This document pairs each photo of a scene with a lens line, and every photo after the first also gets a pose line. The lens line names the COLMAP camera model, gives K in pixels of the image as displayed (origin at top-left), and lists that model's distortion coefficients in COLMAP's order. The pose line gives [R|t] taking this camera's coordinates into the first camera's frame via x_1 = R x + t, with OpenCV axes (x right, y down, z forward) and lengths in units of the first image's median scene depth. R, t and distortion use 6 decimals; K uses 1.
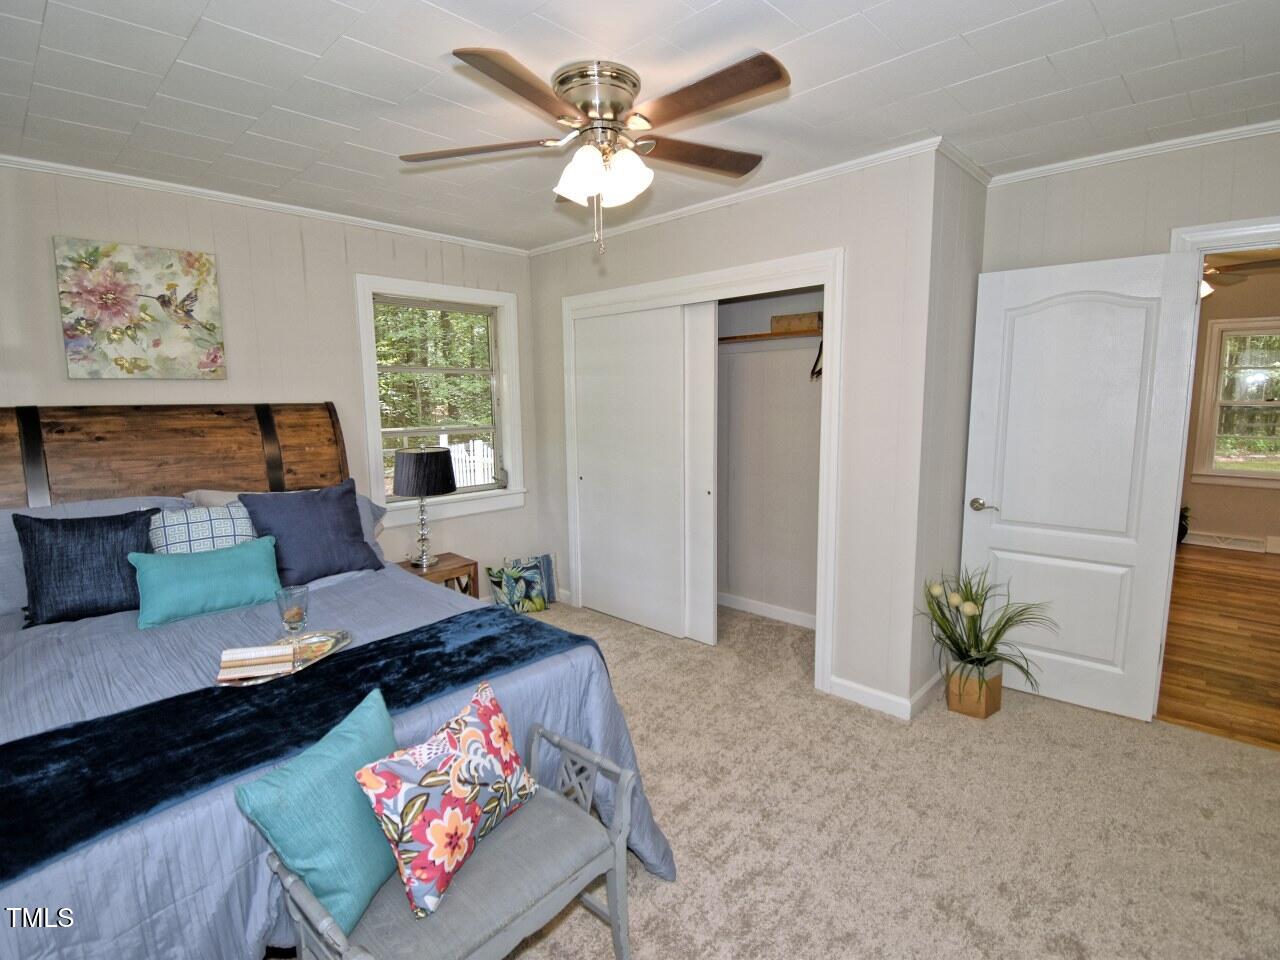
lens RADIAL K [[635.7, 0, 645.0], [0, 635.7, 478.9], [0, 0, 1]] dist [0.028100, -0.033090]
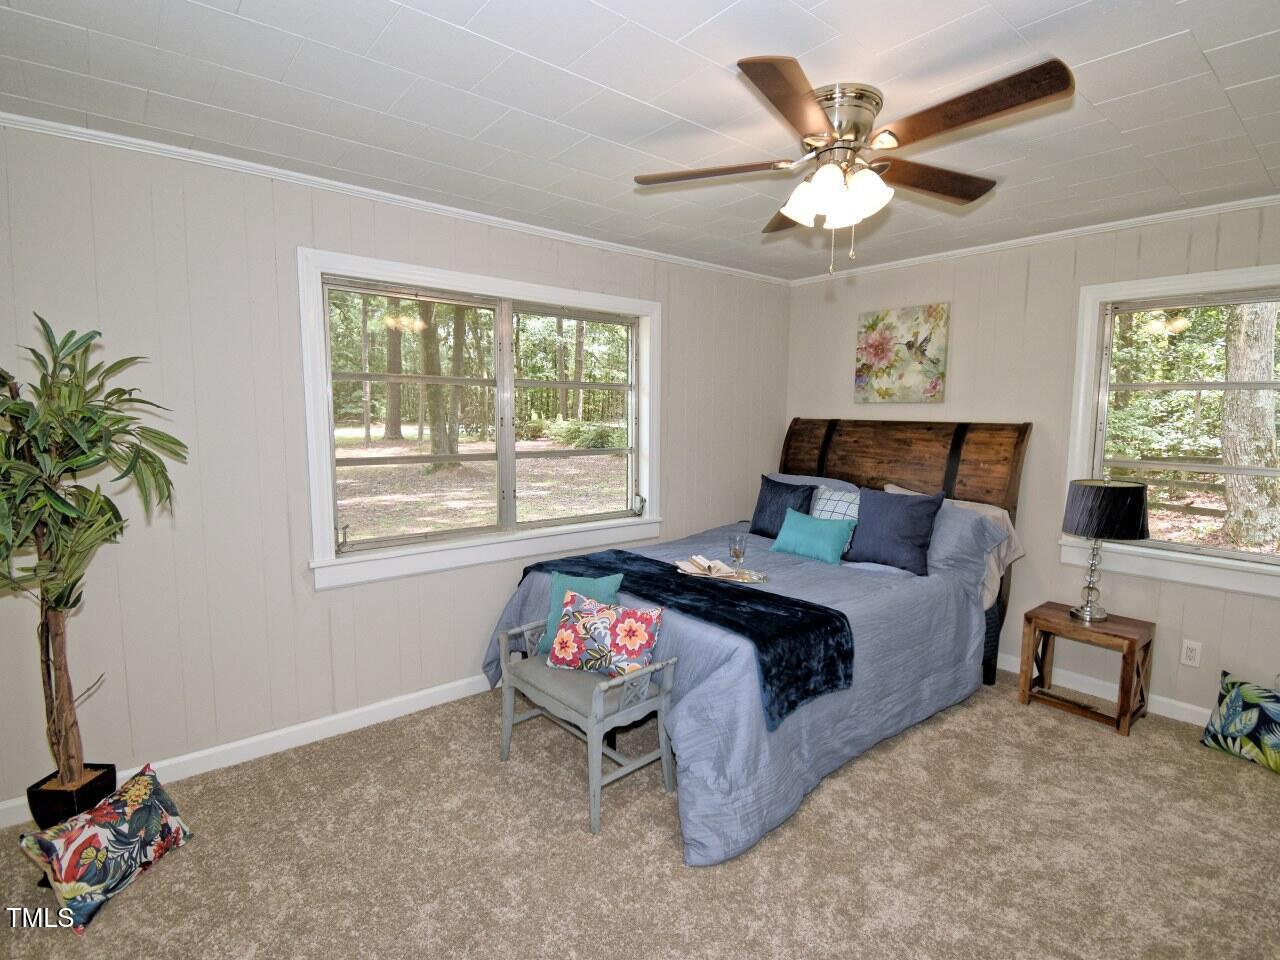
lens RADIAL K [[635.7, 0, 645.0], [0, 635.7, 478.9], [0, 0, 1]] dist [0.028100, -0.033090]
pose [[-0.116436, 0.112927, -0.986757, 0.685332], [-0.138084, 0.982026, 0.128679, -0.094340], [0.983552, 0.151238, -0.098750, 0.611820]]
